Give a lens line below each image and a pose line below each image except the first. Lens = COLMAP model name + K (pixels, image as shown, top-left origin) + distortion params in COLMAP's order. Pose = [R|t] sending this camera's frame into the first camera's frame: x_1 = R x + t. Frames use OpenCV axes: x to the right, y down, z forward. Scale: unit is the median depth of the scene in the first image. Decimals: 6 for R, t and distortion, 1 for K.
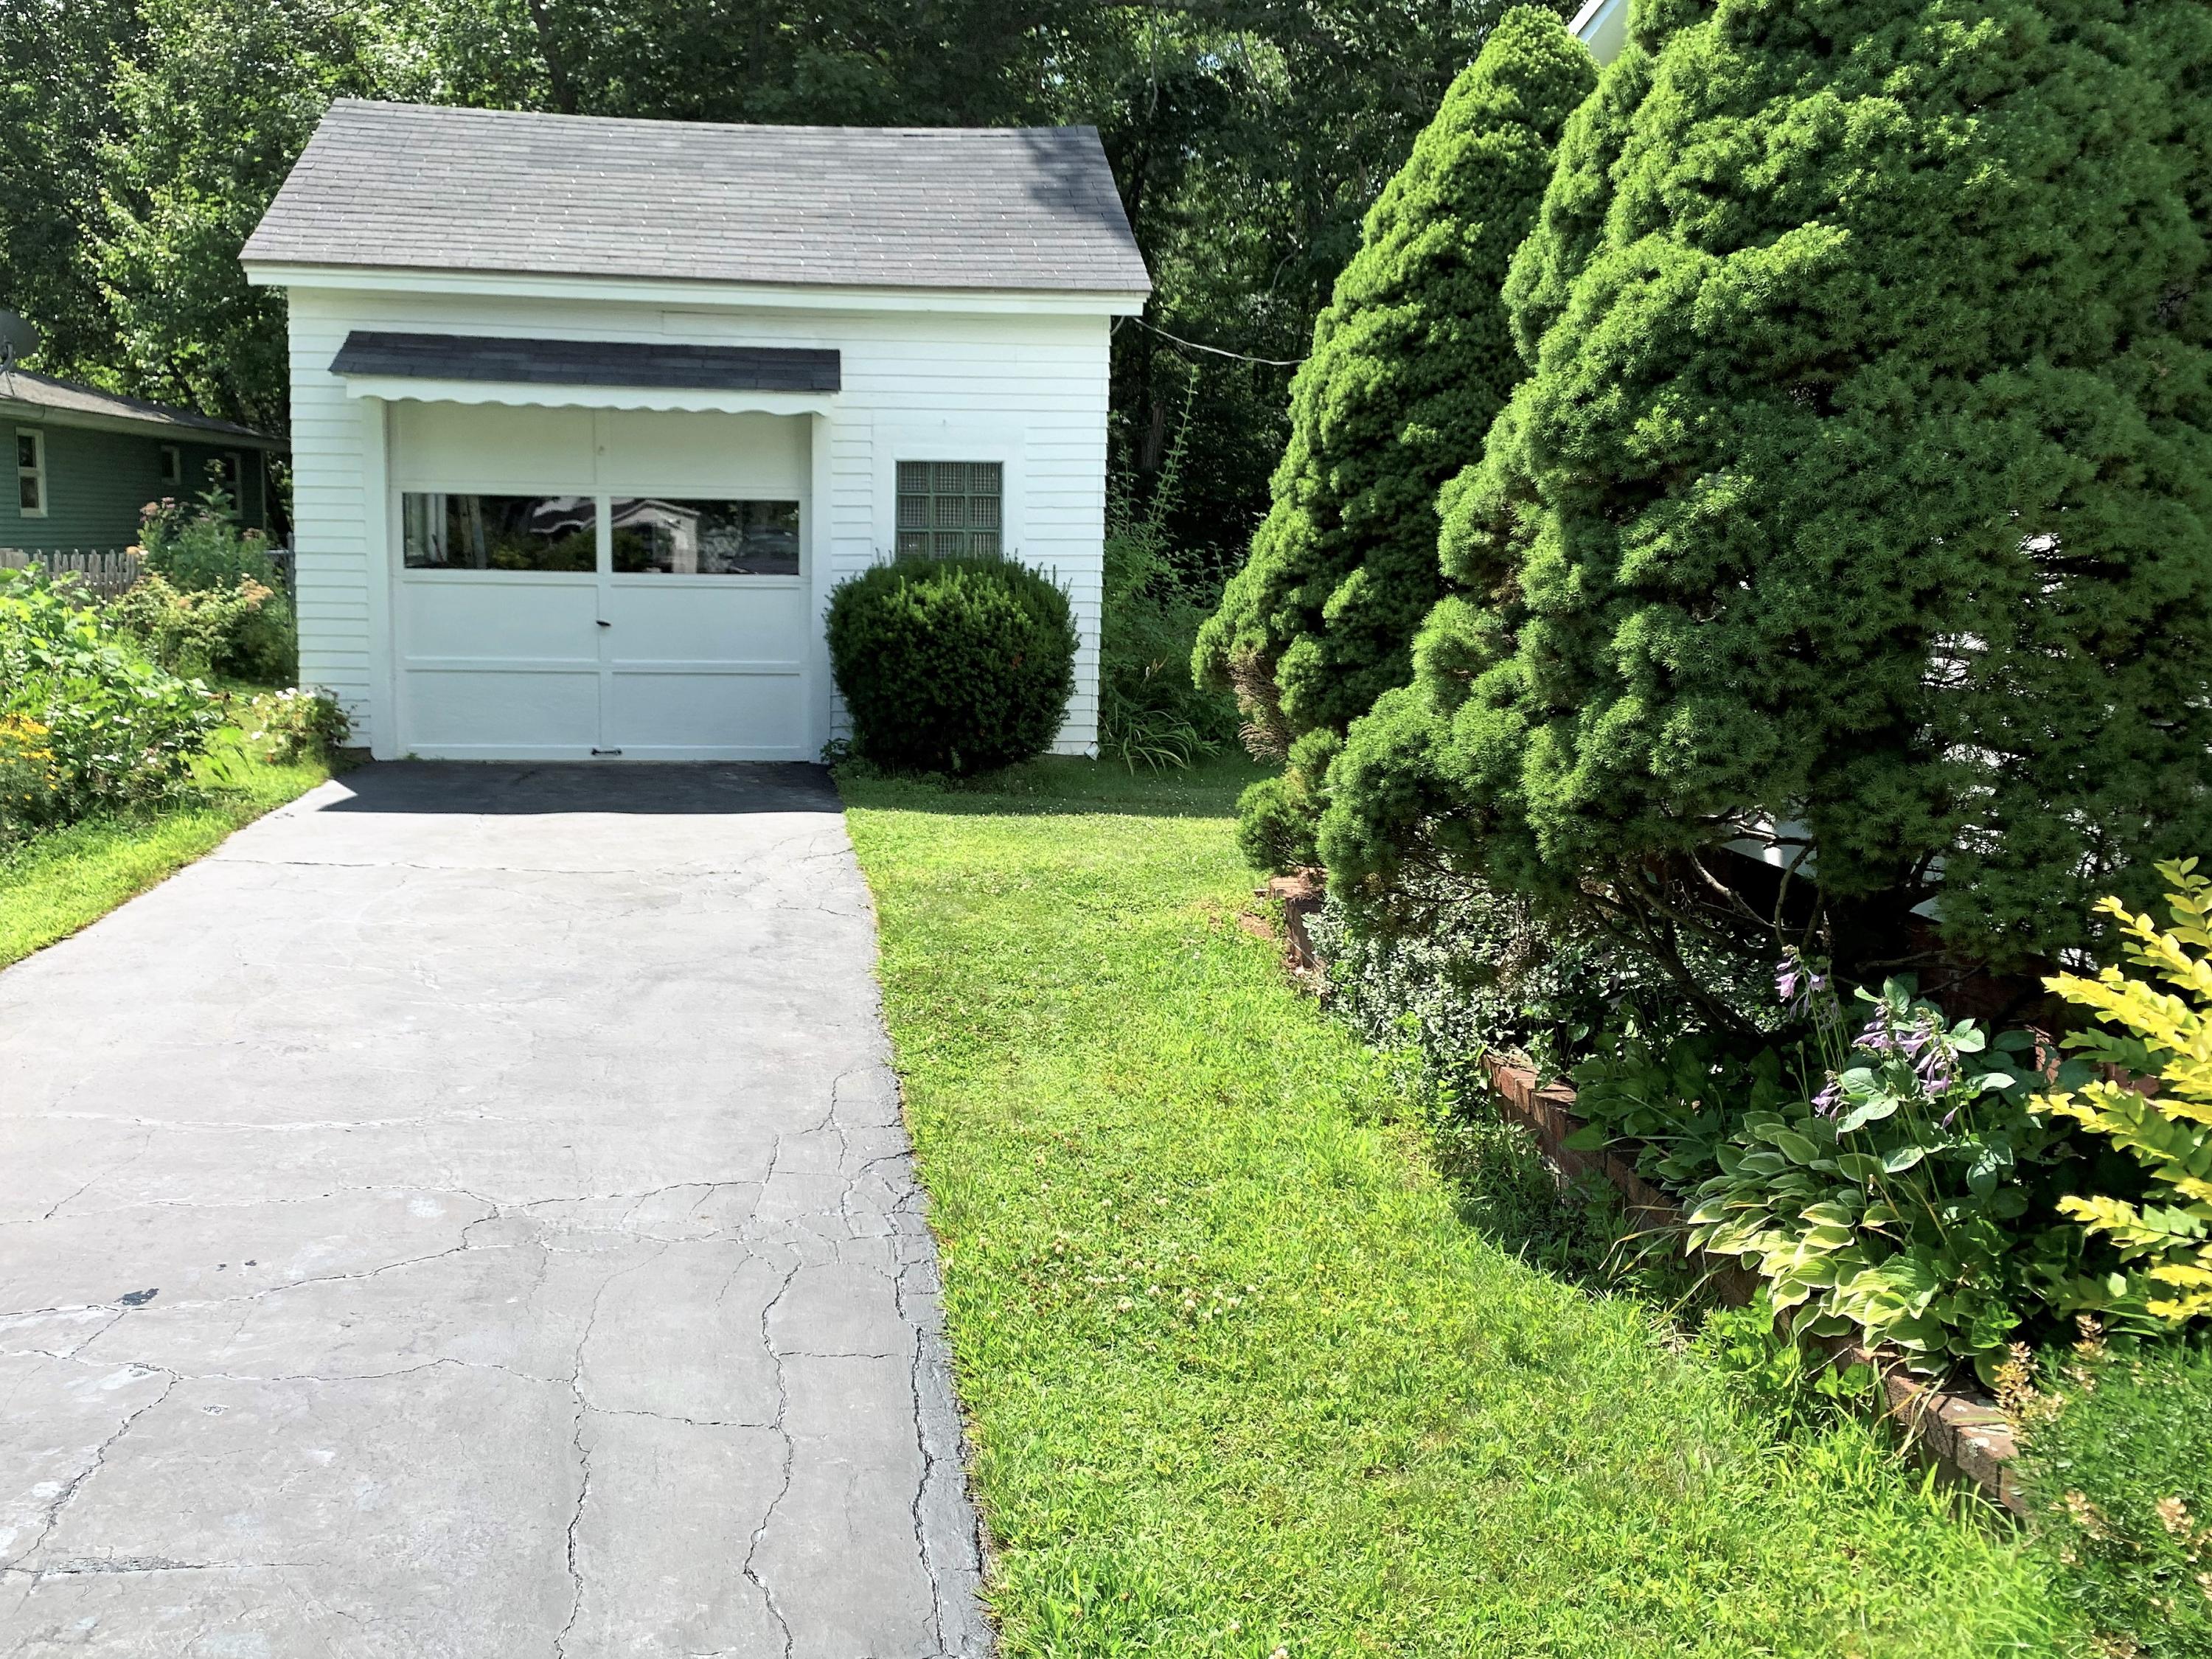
lens RADIAL K [[1670.6, 0, 1100.7], [0, 1670.6, 832.0], [0, 0, 1]] dist [-0.001307, 0.003456]
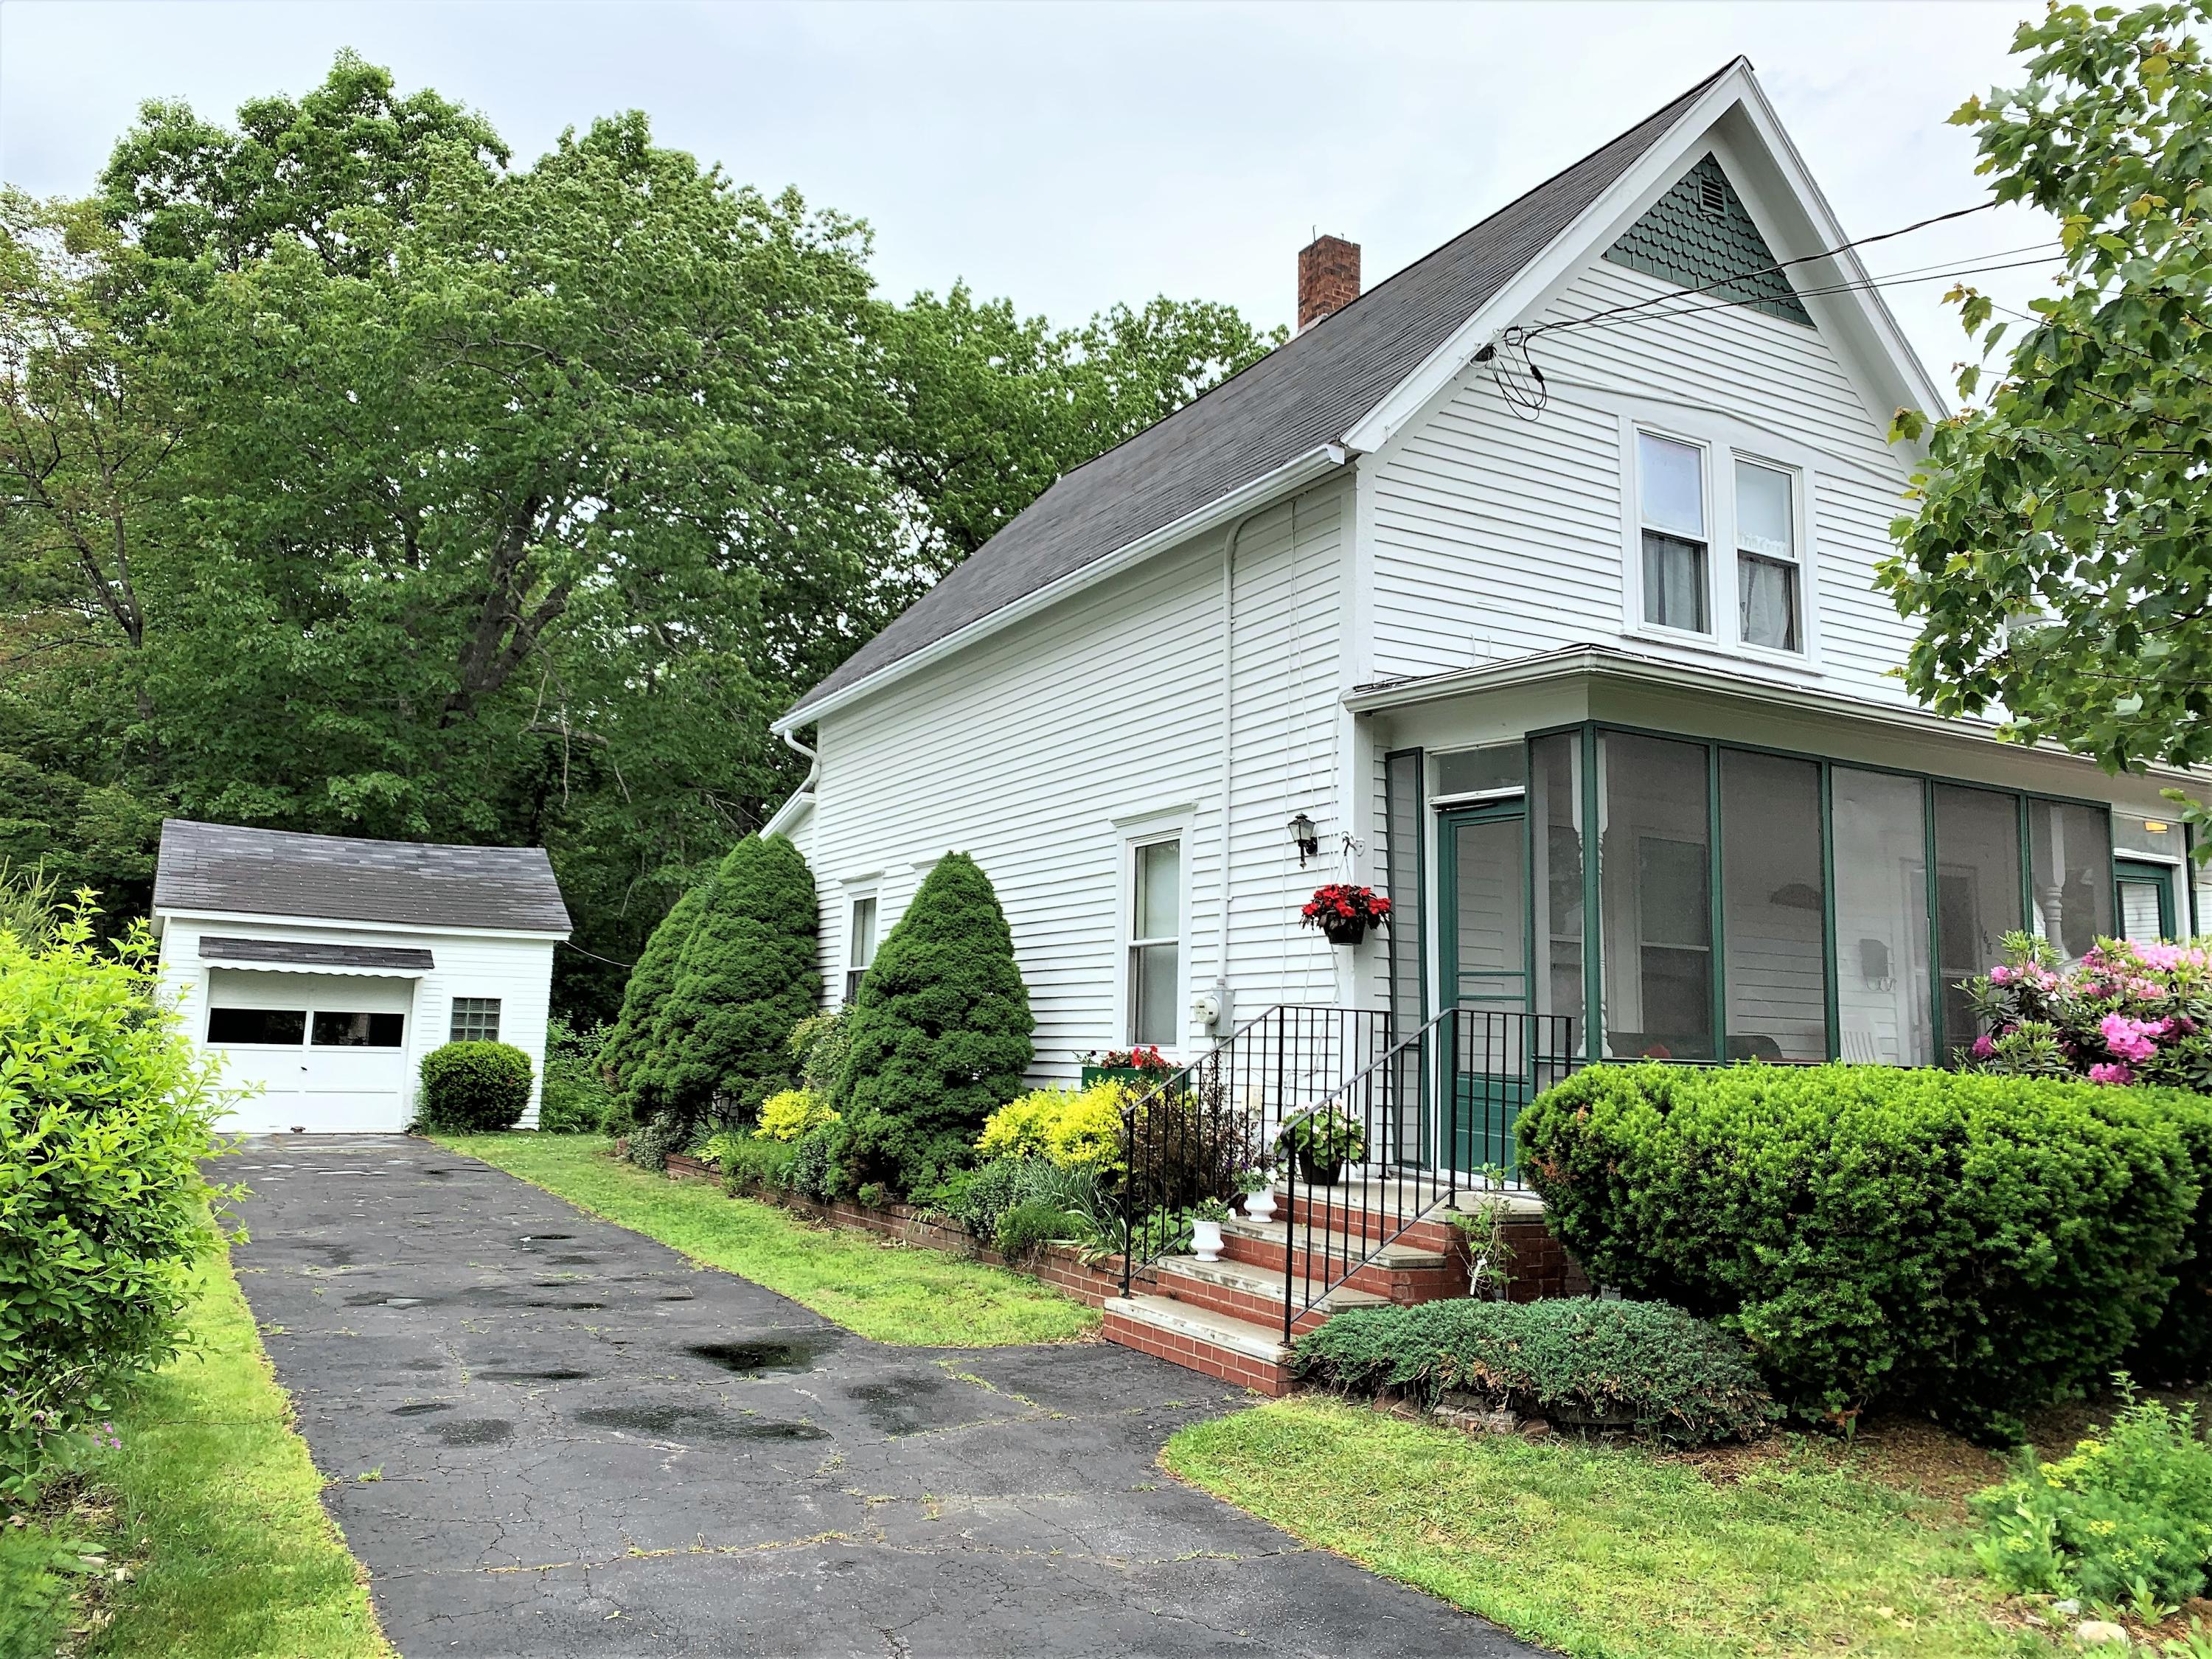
lens RADIAL K [[1670.6, 0, 1103.7], [0, 1670.6, 833.7], [0, 0, 1]] dist [-0.001307, 0.003456]
pose [[0.932597, 0.058974, 0.356069, -0.120872], [0.051358, 0.954837, -0.292658, 0.279005], [-0.357247, 0.291219, 0.887449, -1.422818]]
